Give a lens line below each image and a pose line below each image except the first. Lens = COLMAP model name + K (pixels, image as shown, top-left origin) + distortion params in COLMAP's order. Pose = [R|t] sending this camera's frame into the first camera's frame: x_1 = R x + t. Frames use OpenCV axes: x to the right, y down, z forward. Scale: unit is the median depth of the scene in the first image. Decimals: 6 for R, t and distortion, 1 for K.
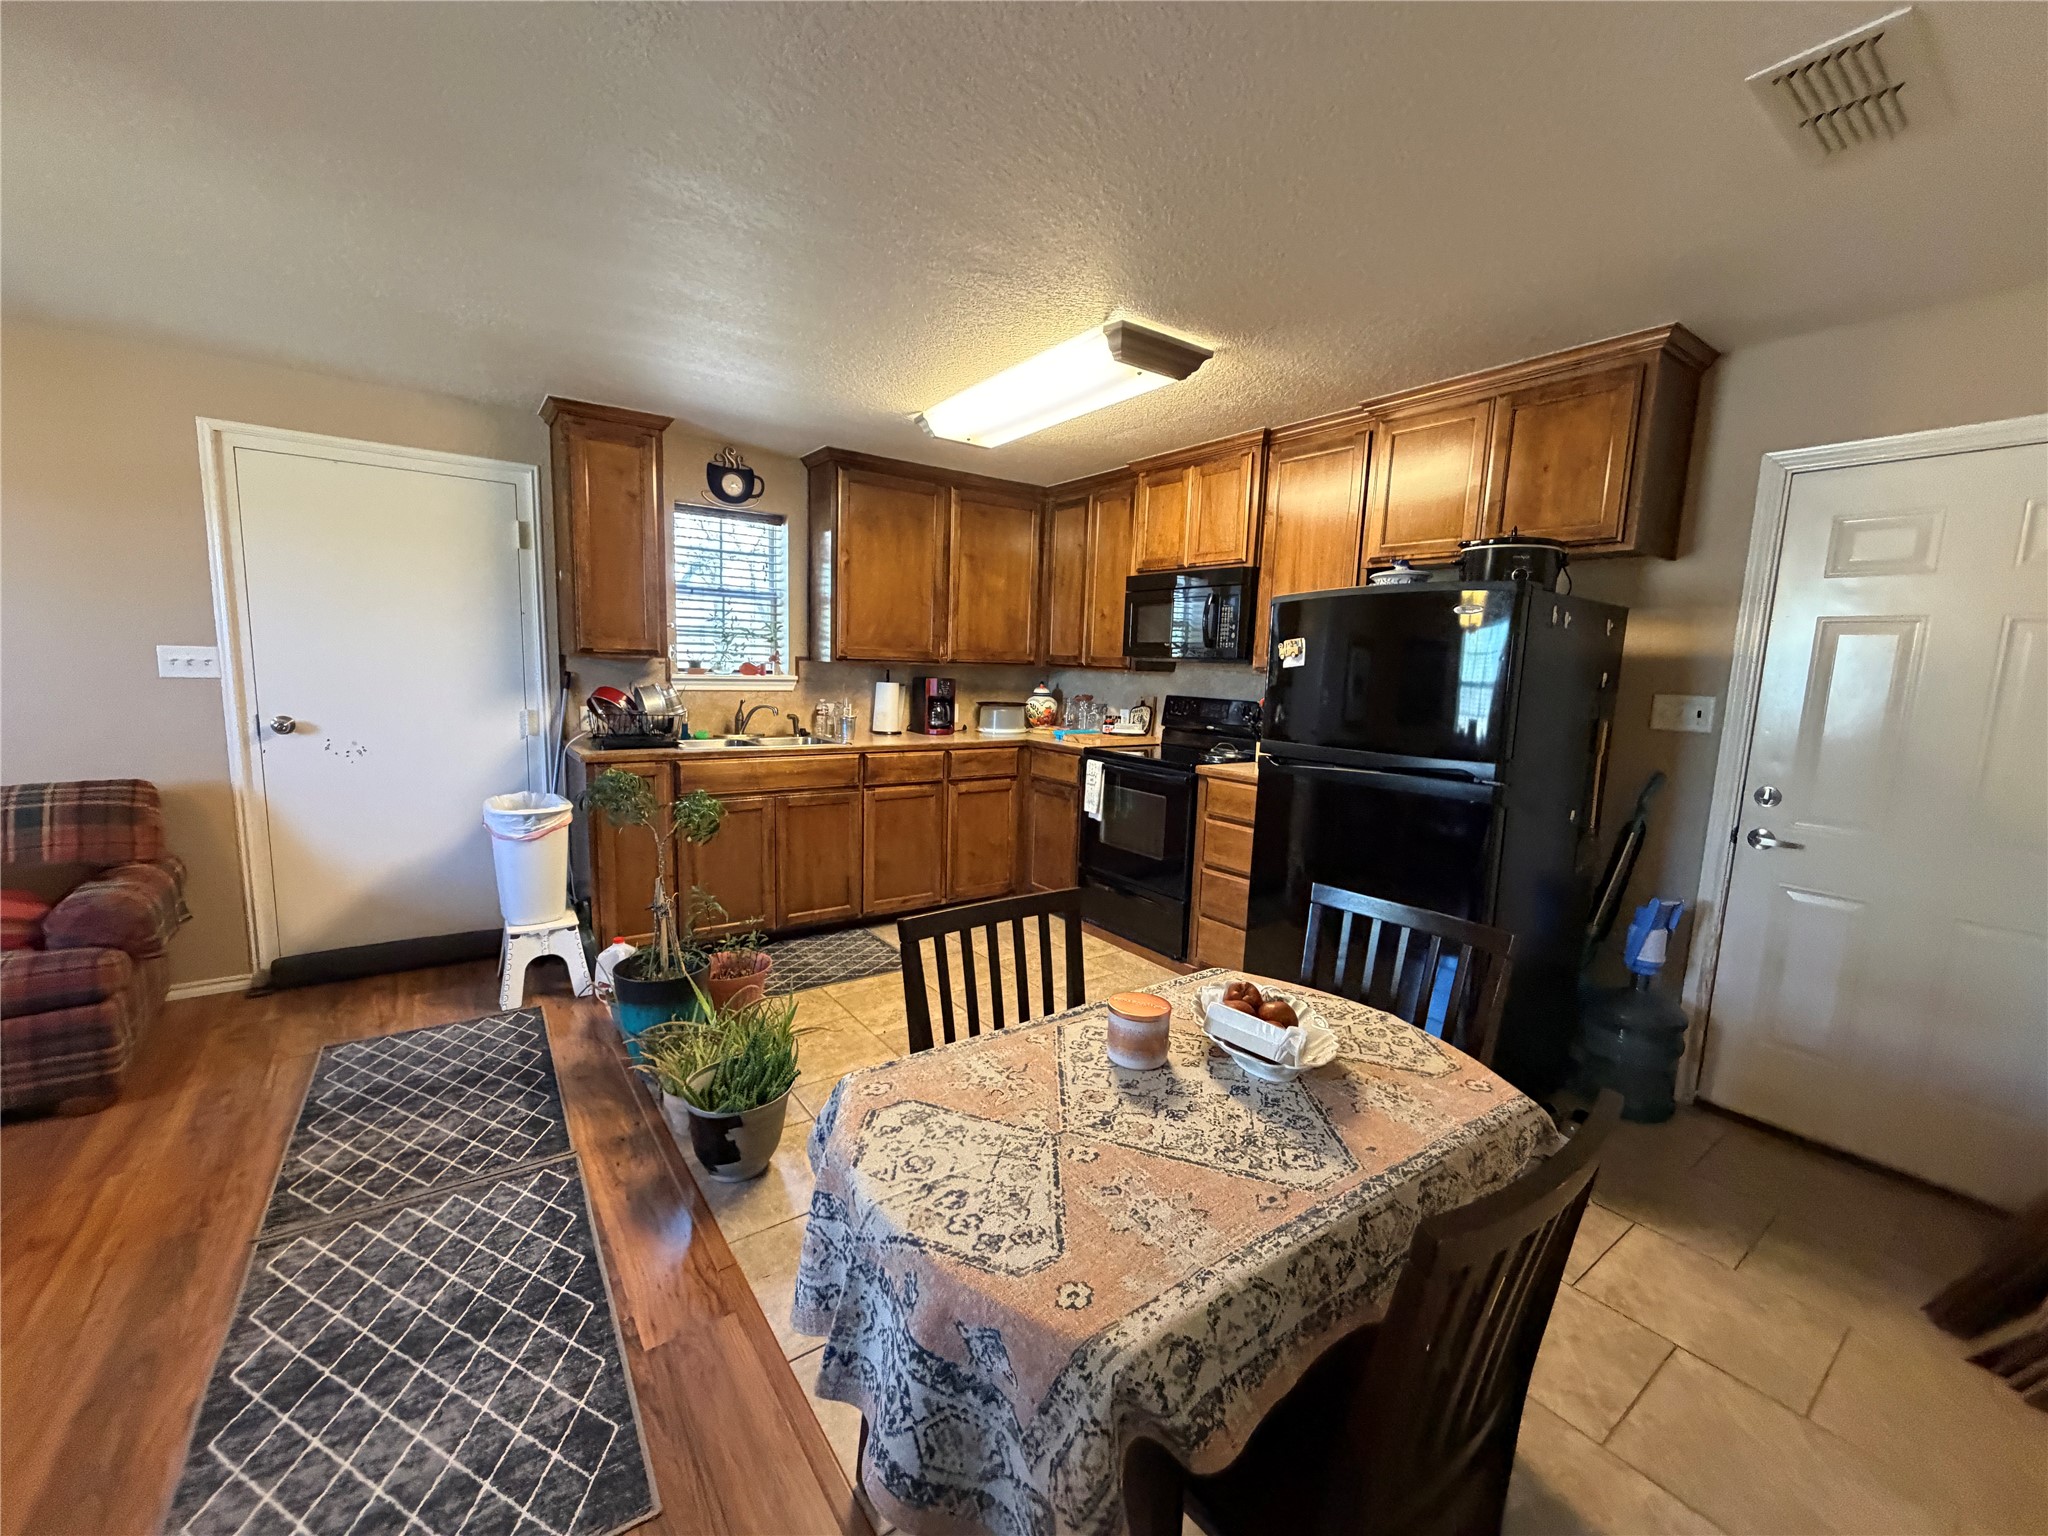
lens RADIAL K [[823.9, 0, 1027.5], [0, 823.9, 771.4], [0, 0, 1]] dist [-0.000169, -0.000048]
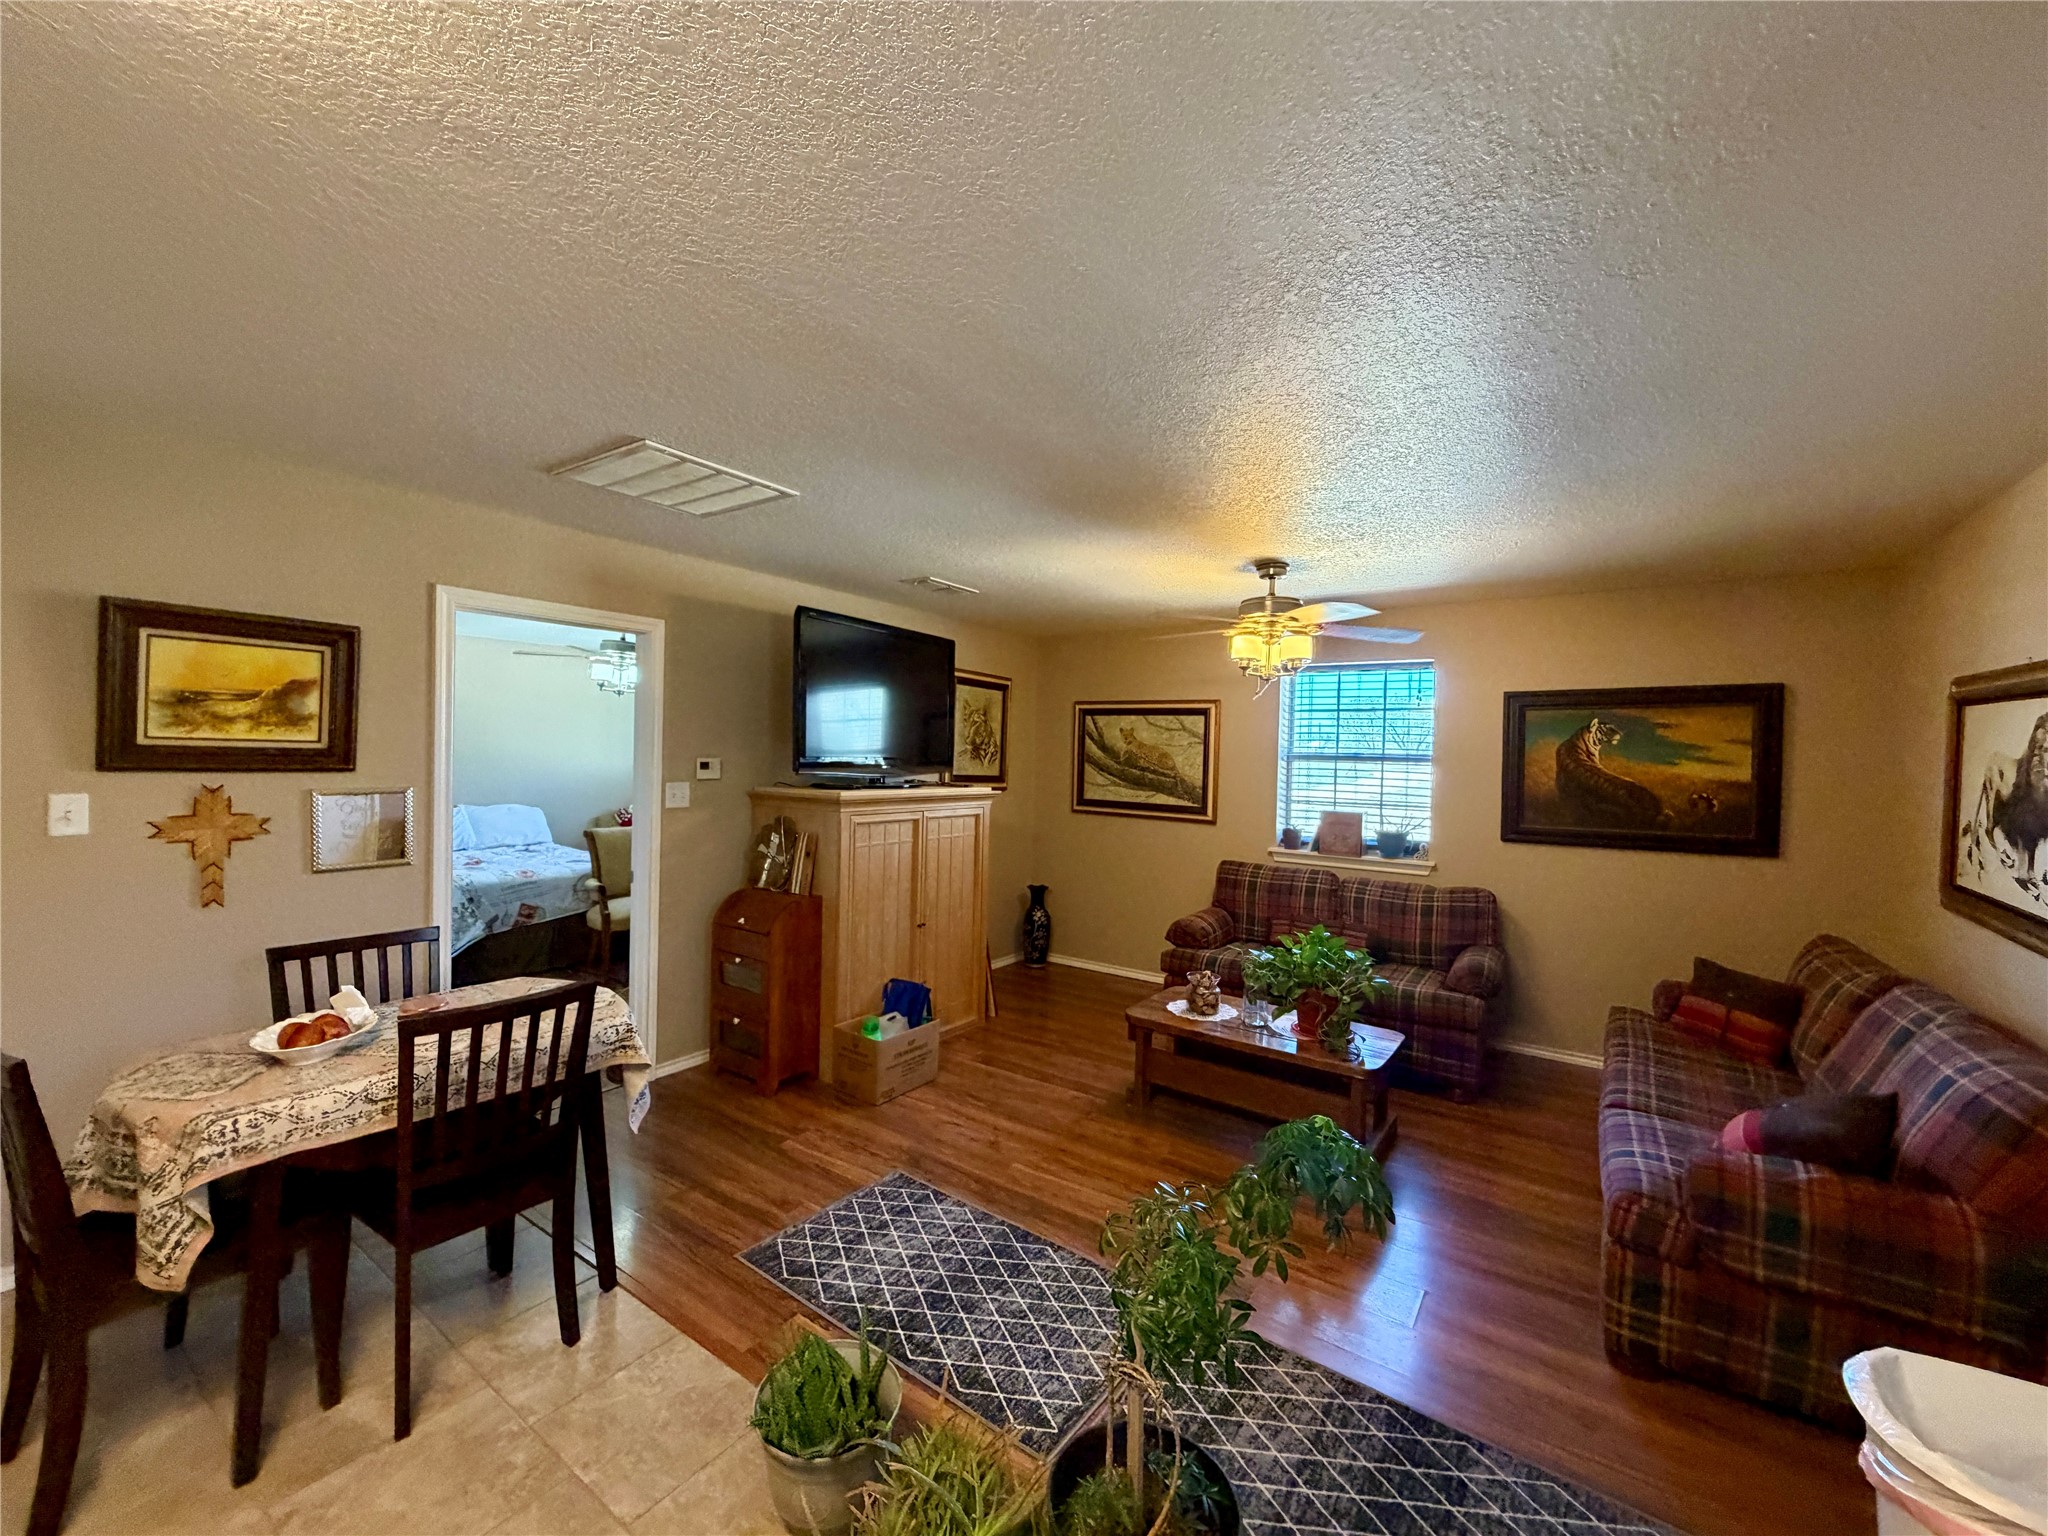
lens RADIAL K [[823.9, 0, 1023.7], [0, 823.9, 762.1], [0, 0, 1]] dist [-0.000169, -0.000048]
pose [[-0.947817, -0.050616, -0.314771, -0.335197], [-0.094427, 0.987587, 0.125525, -0.372432], [0.304510, 0.148697, -0.940831, 2.177147]]
